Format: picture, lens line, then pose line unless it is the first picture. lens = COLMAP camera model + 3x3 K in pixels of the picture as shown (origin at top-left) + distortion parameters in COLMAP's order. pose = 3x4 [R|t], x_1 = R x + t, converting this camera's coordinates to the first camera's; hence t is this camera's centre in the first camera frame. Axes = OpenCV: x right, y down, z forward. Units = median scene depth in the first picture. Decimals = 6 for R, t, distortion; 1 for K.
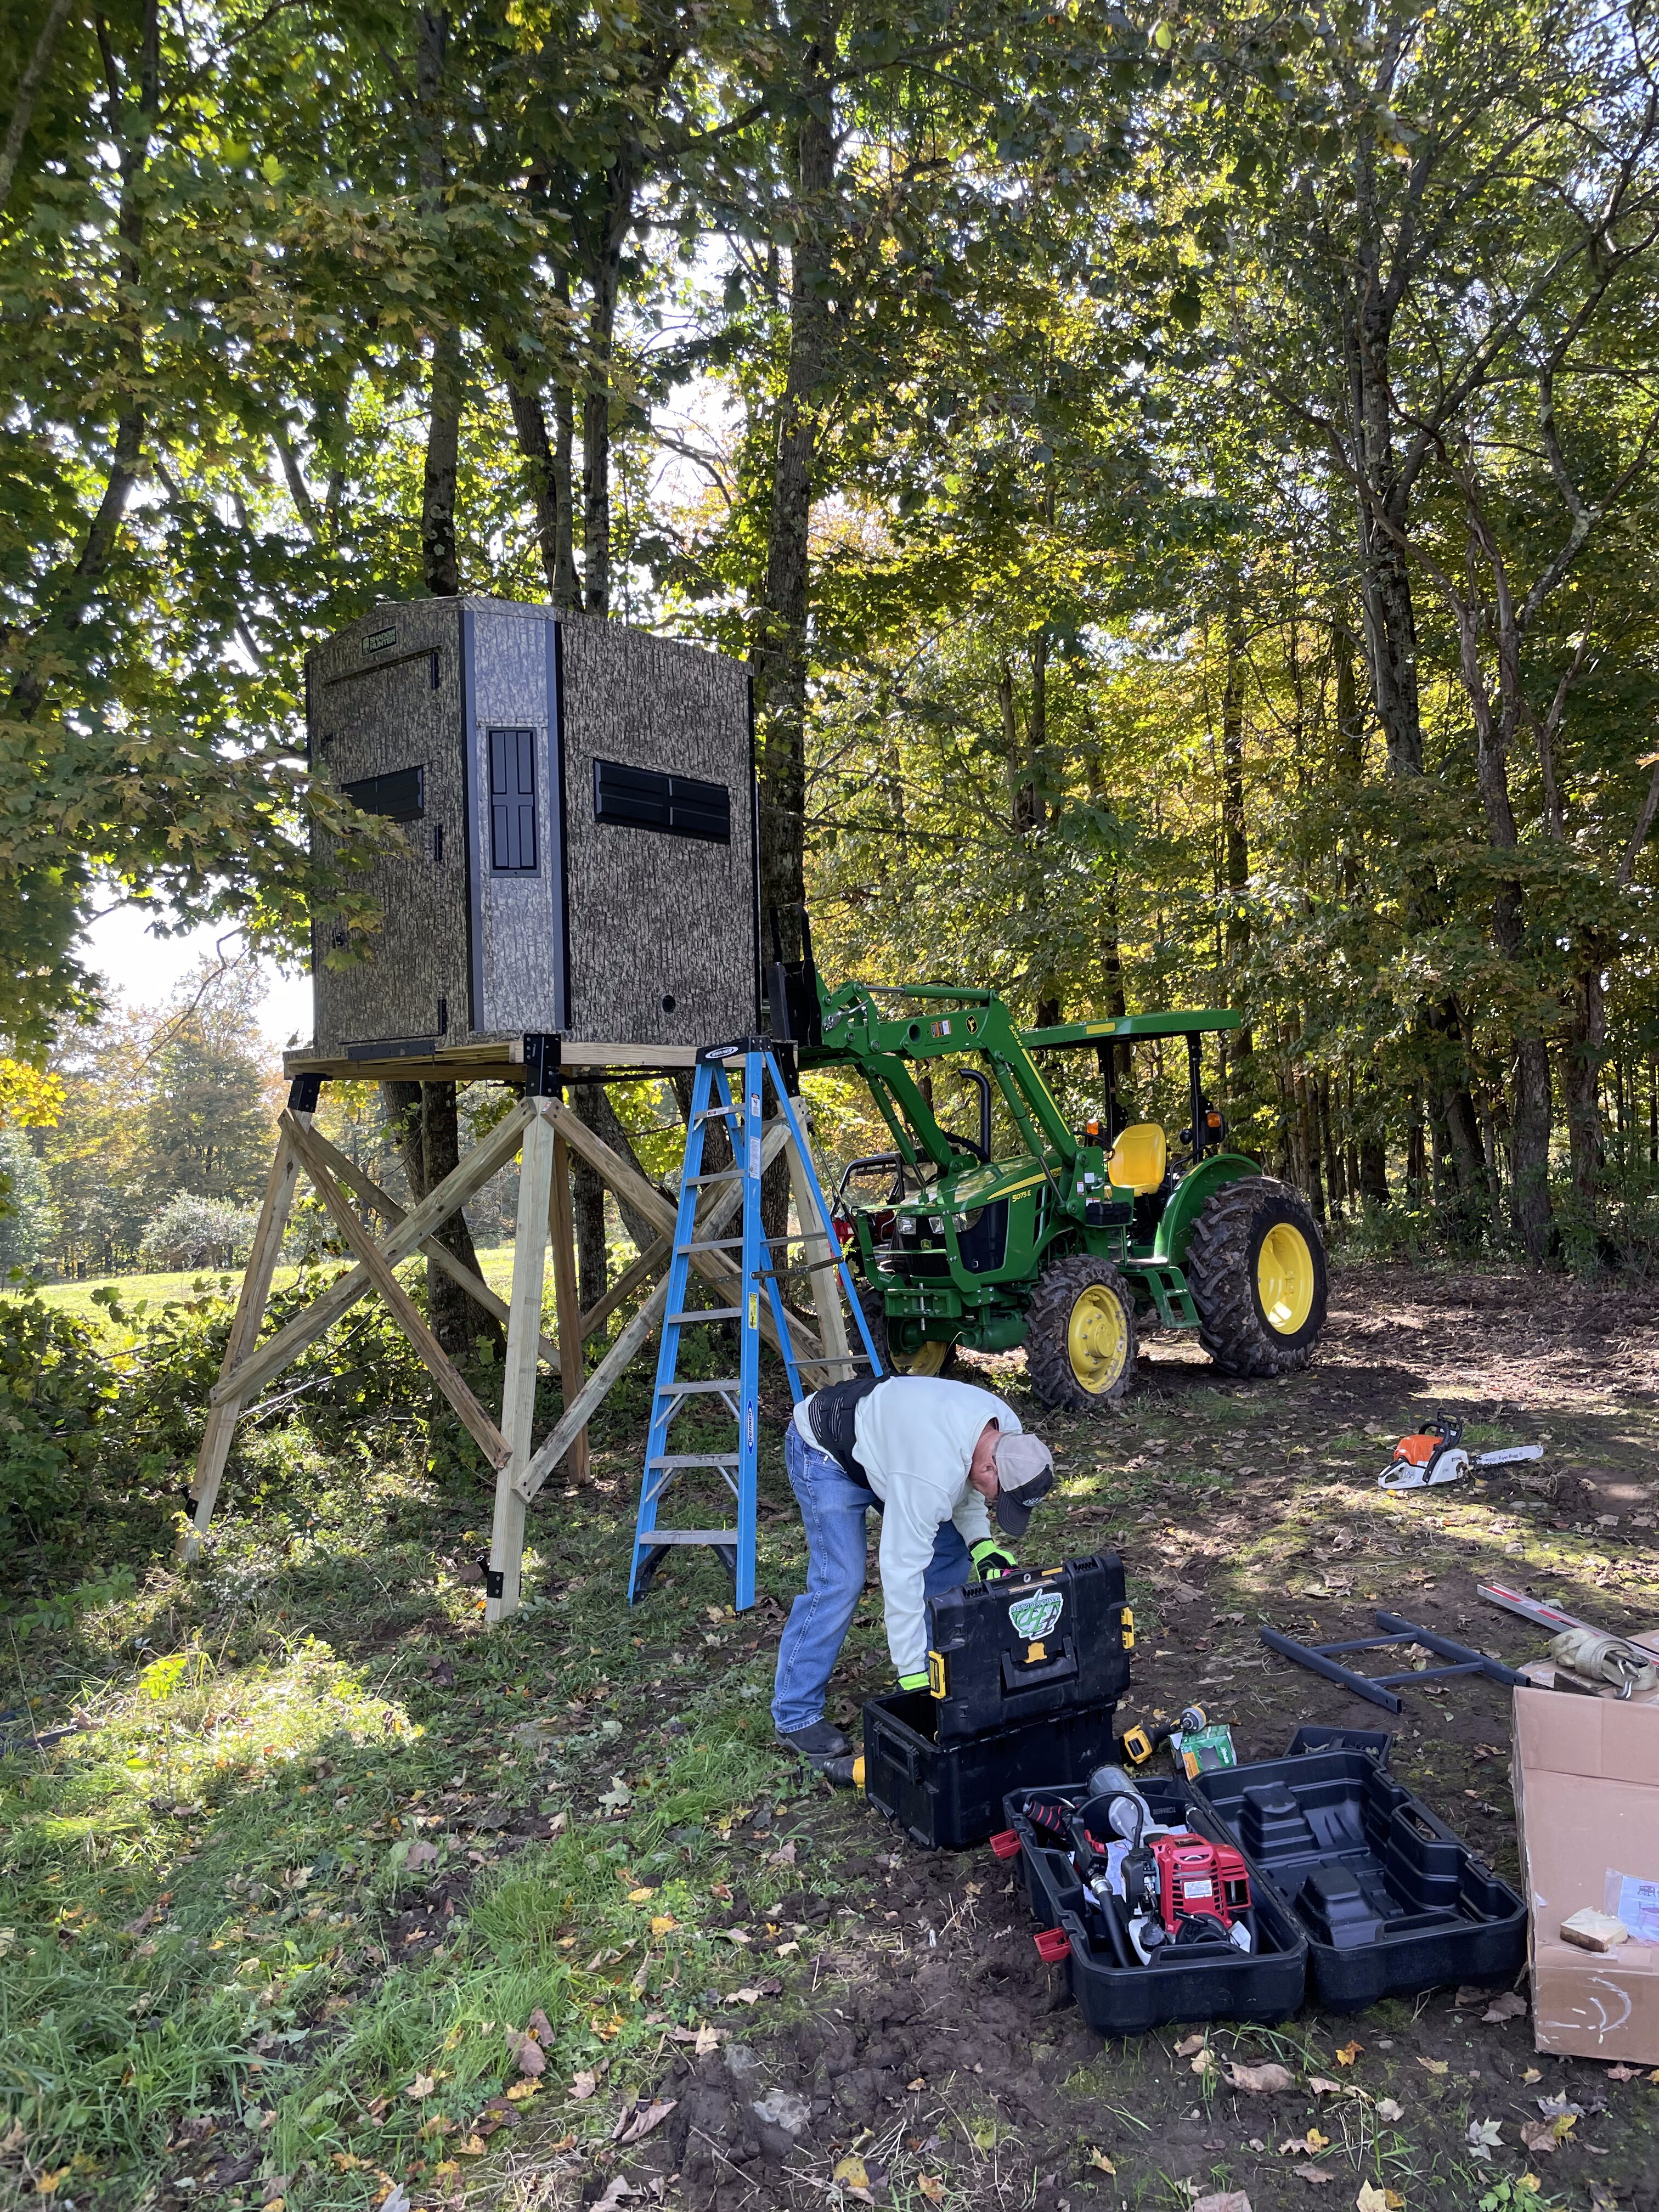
lens RADIAL K [[1676.6, 0, 847.6], [0, 1676.6, 1101.6], [0, 0, 1]] dist [0.077201, -0.097622]
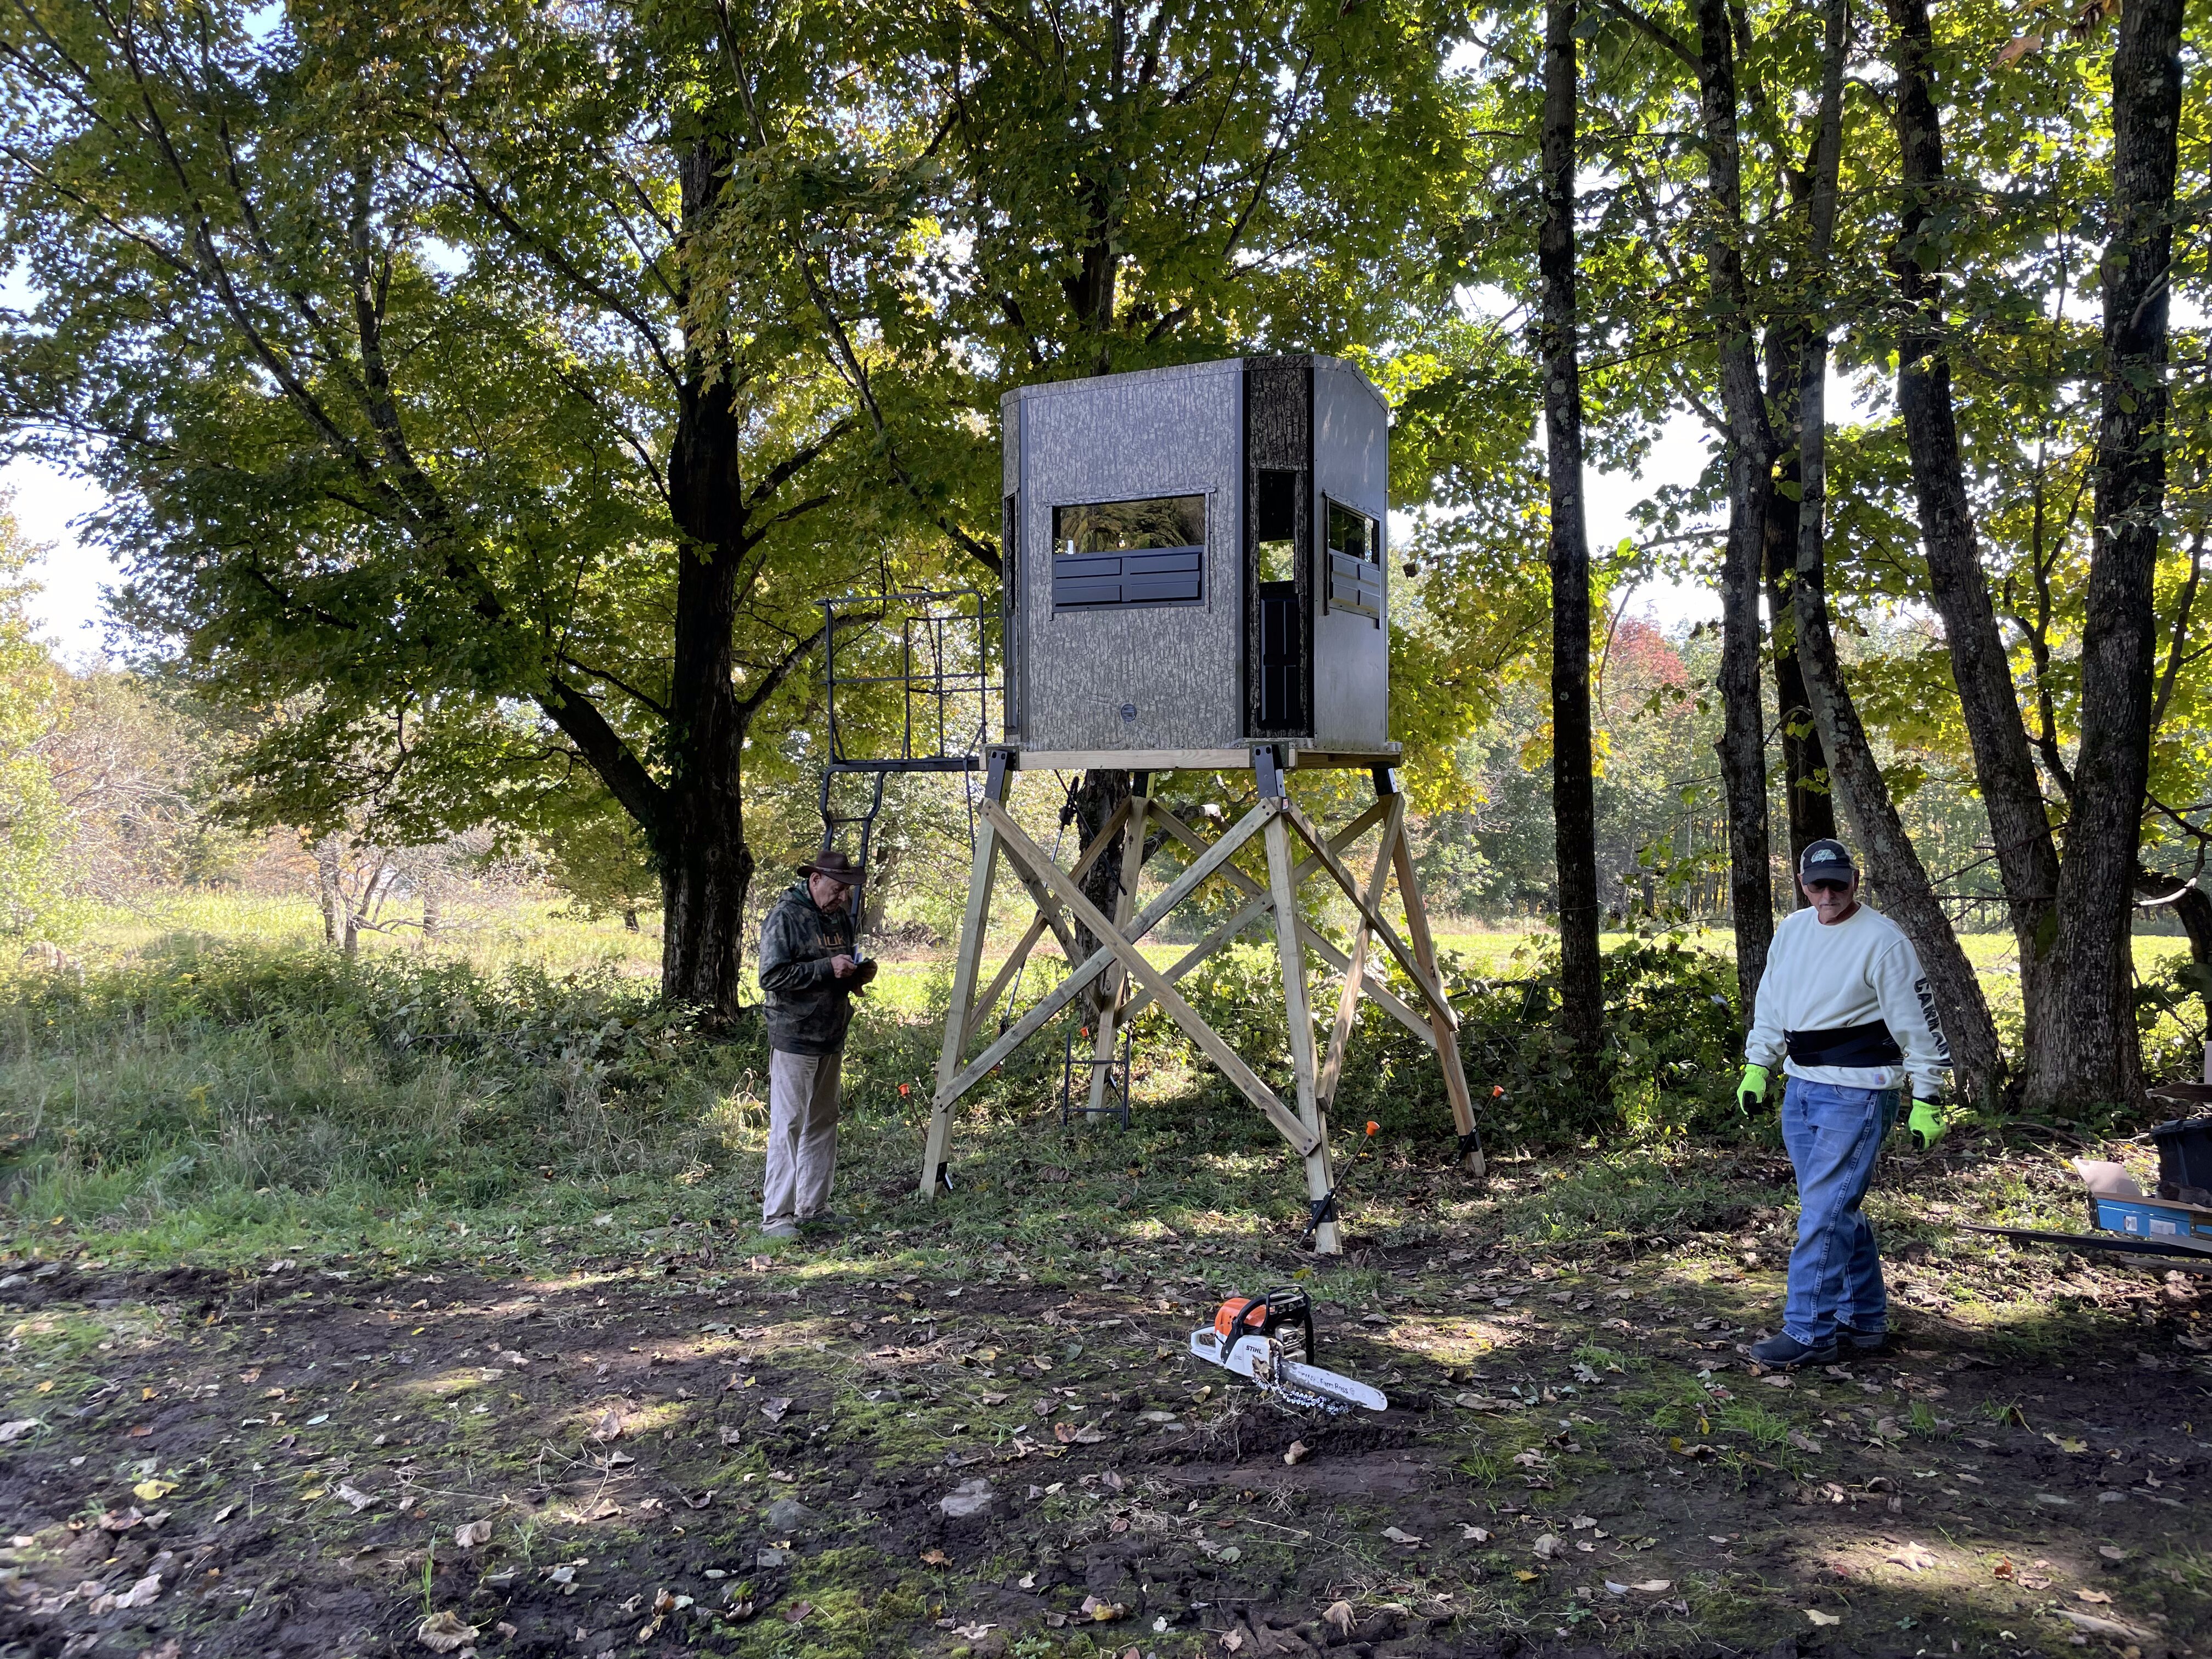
lens RADIAL K [[1676.6, 0, 1107.2], [0, 1676.6, 816.3], [0, 0, 1]] dist [0.077201, -0.097622]
pose [[0.239644, 0.045097, -0.969813, 1.008787], [0.015454, 0.998617, 0.050255, -0.048228], [0.970738, -0.027031, 0.238615, 0.769423]]
